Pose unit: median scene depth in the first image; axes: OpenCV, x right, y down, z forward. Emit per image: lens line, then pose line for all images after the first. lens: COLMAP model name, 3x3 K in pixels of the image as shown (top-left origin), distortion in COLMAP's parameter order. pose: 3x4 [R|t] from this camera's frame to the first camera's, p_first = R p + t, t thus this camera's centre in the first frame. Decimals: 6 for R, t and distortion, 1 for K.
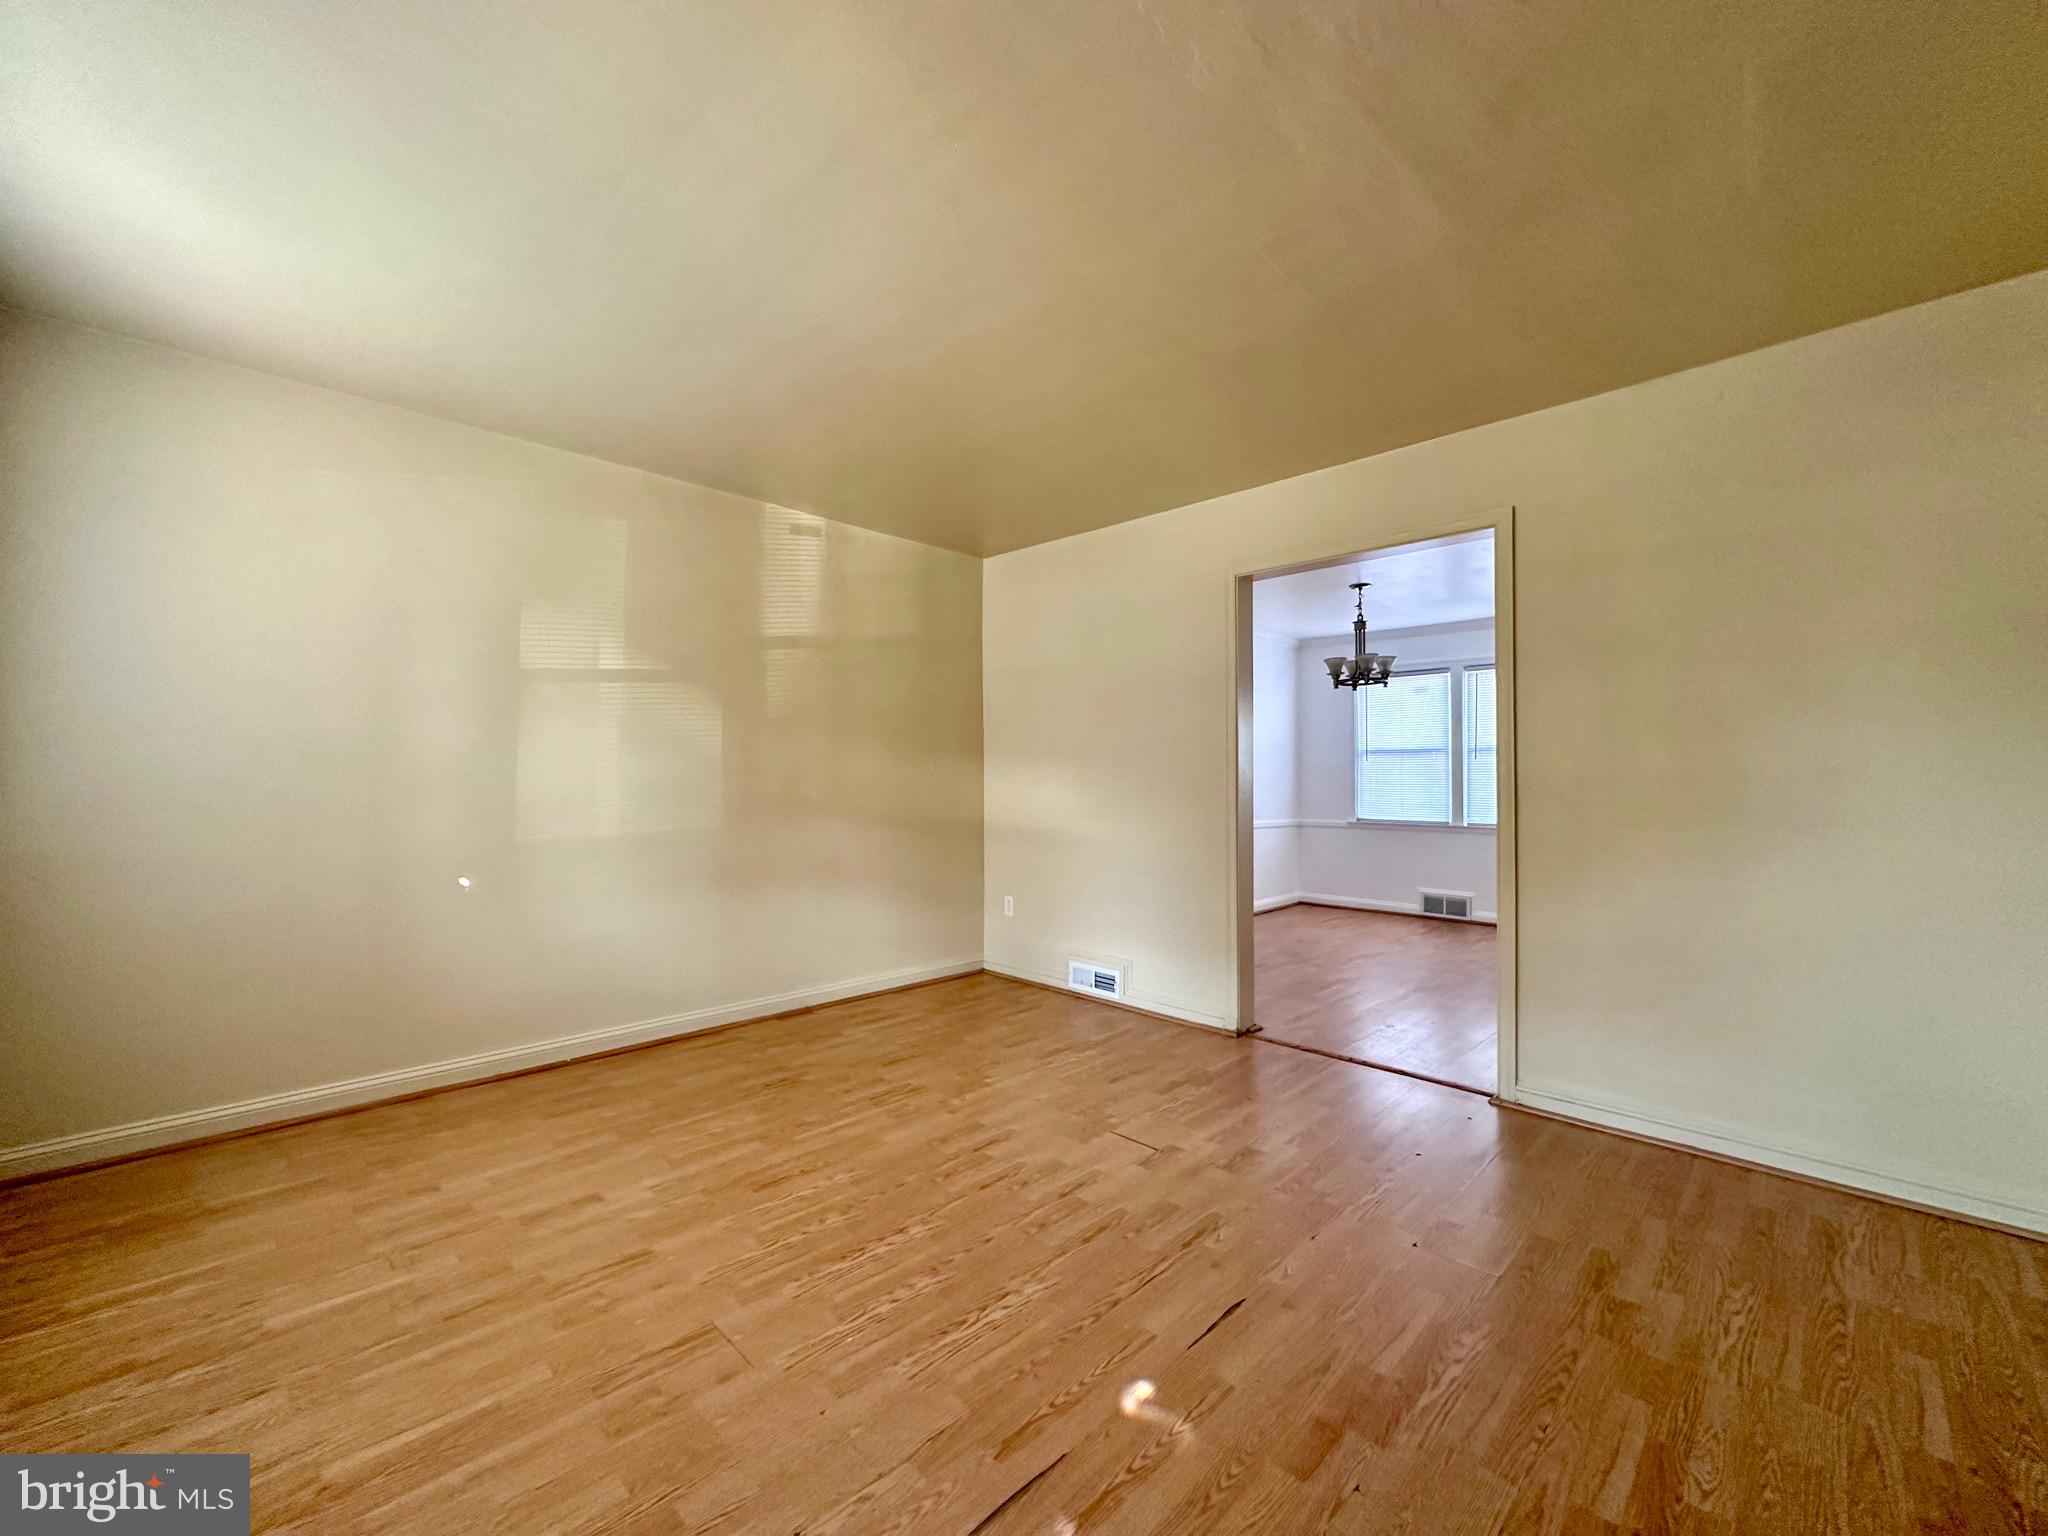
lens RADIAL K [[827.3, 0, 1025.4], [0, 827.3, 766.3], [0, 0, 1]] dist [-0.000833, 0.000302]
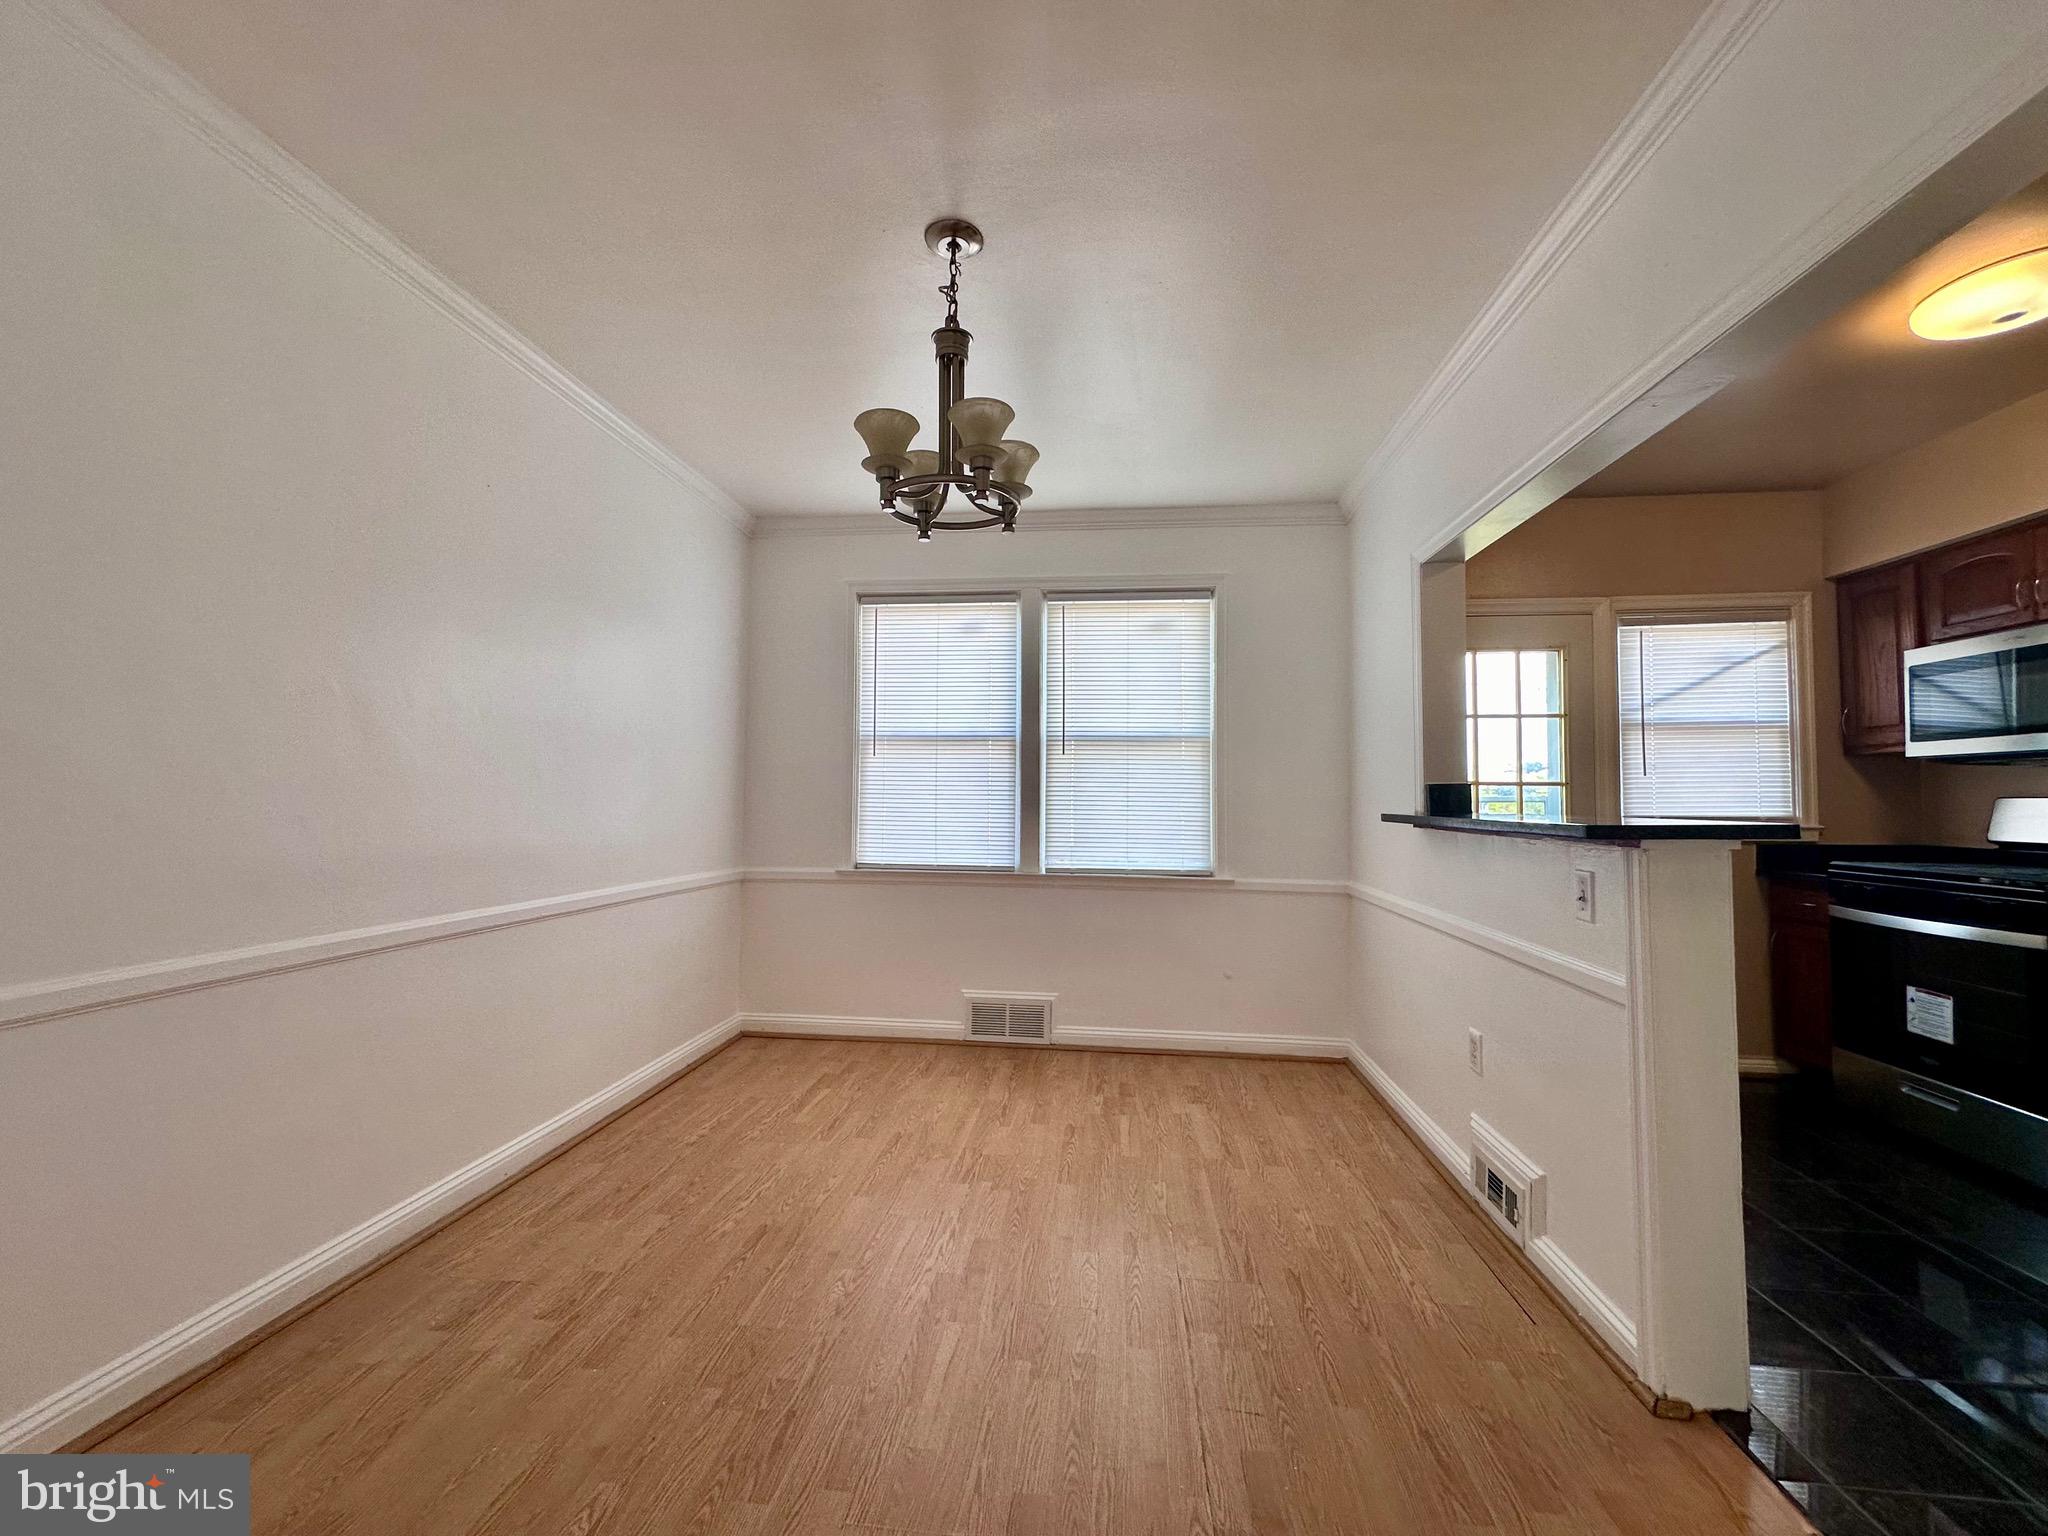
lens RADIAL K [[820.3, 0, 1024.0], [0, 820.3, 768.0], [0, 0, 1]] dist [-0.002043, 0.000477]
pose [[0.785148, 0.030707, 0.618547, 0.170660], [-0.015280, 0.999426, -0.030220, 0.017089], [-0.619120, 0.014276, 0.785166, 0.556995]]
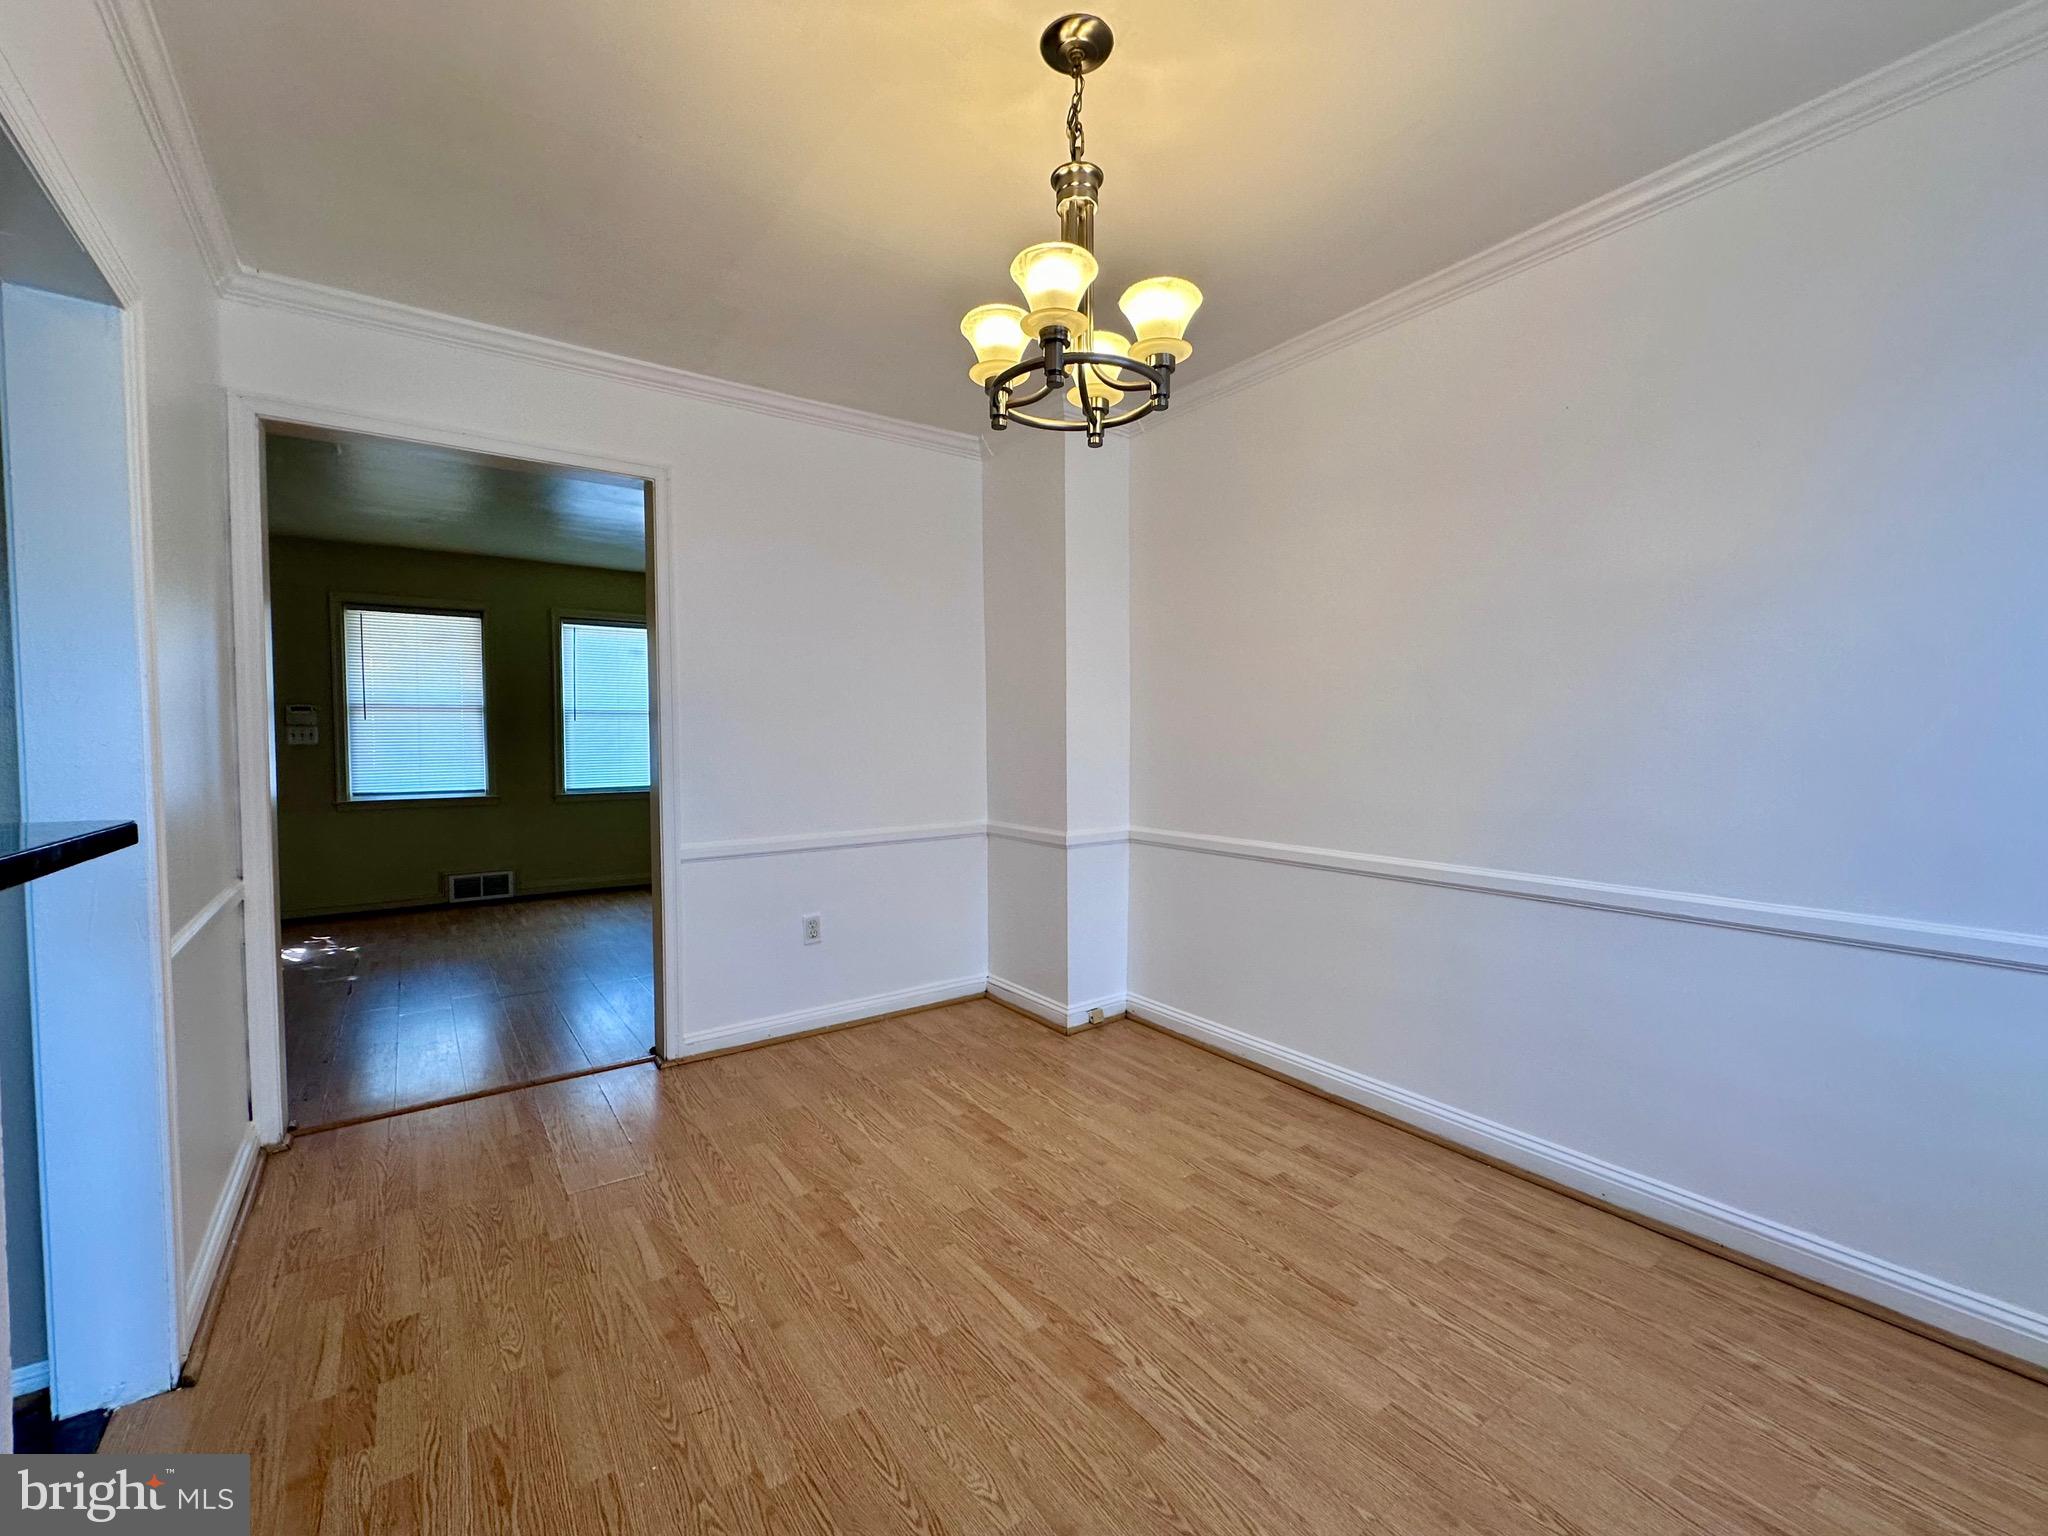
lens RADIAL K [[863.4, 0, 1030.5], [0, 863.4, 769.7], [0, 0, 1]] dist [-0.002361, 0.000381]
pose [[-0.167616, 0.037252, -0.985148, 0.555736], [0.016295, 0.999254, 0.035013, 0.012032], [0.985718, -0.010184, -0.168098, 0.813977]]
